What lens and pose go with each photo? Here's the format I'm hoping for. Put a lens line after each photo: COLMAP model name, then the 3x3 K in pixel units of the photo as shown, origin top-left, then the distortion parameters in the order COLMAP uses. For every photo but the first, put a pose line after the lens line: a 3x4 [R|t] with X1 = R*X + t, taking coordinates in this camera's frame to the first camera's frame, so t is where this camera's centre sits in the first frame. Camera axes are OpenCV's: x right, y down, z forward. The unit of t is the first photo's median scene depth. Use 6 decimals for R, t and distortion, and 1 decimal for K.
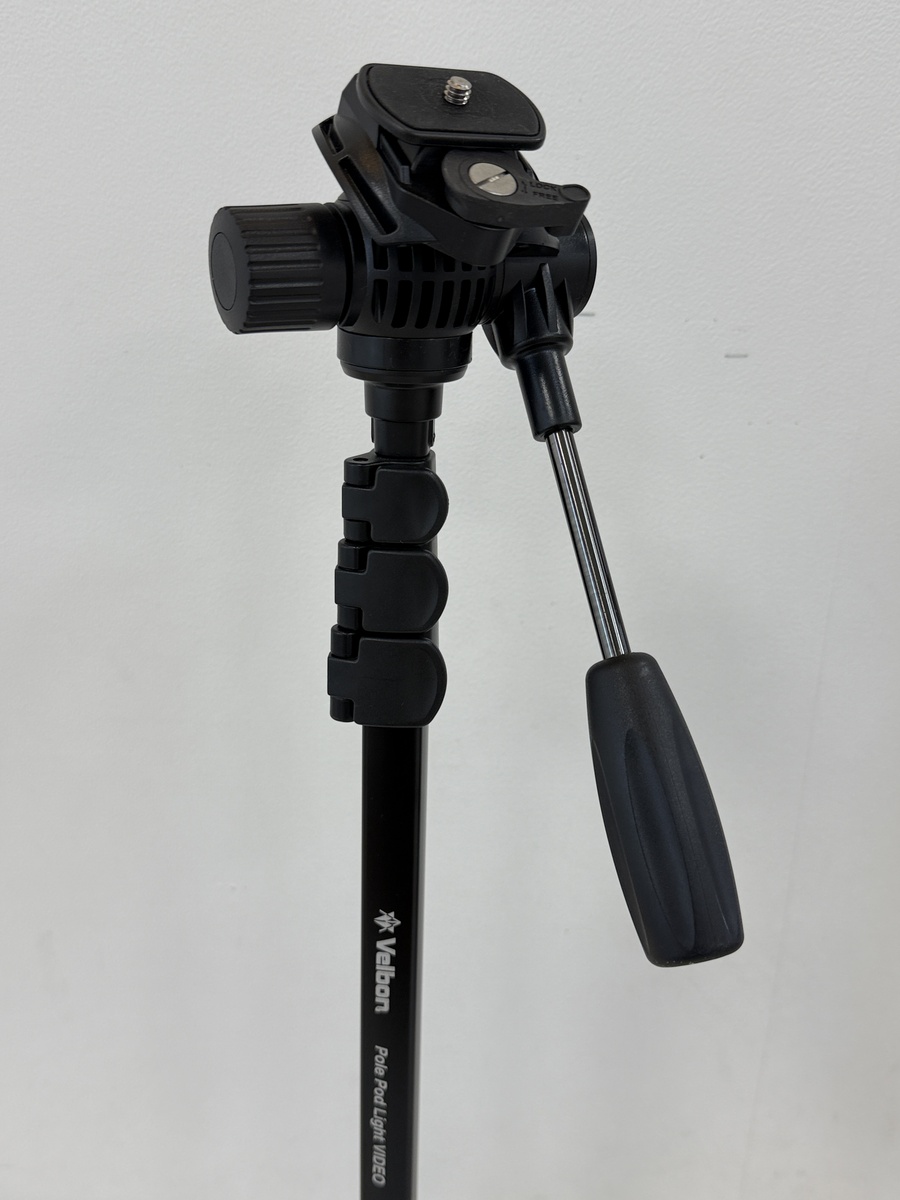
lens RADIAL K [[1169.3, 0, 450.0], [0, 1169.3, 600.0], [0, 0, 1]] dist [0.078251, -0.183378]
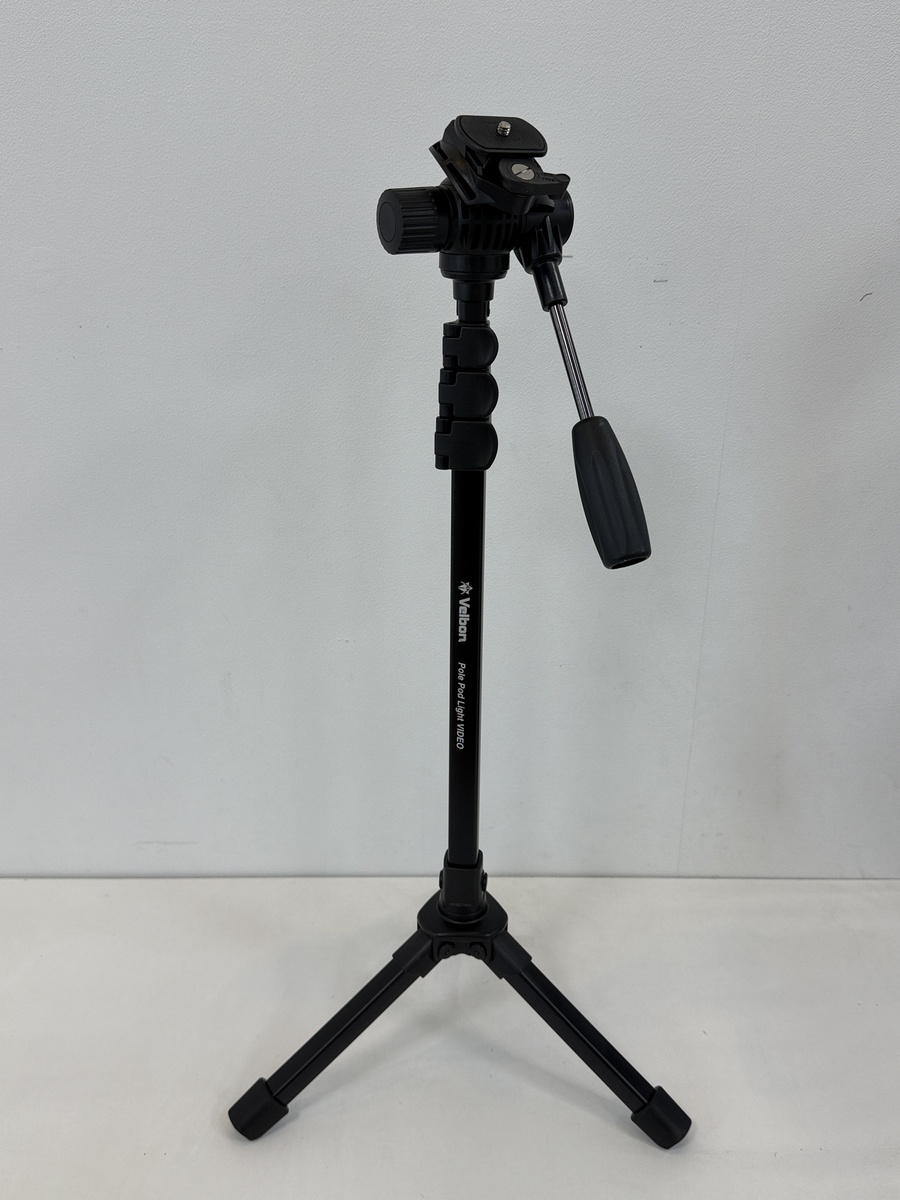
lens RADIAL K [[1004.0, 0, 450.0], [0, 1004.0, 600.0], [0, 0, 1]] dist [-0.003141, -0.008112]
pose [[0.999737, -0.022440, -0.004627, -0.084482], [0.022661, 0.998225, 0.055083, 0.247234], [0.003383, -0.055174, 0.998471, -0.674947]]
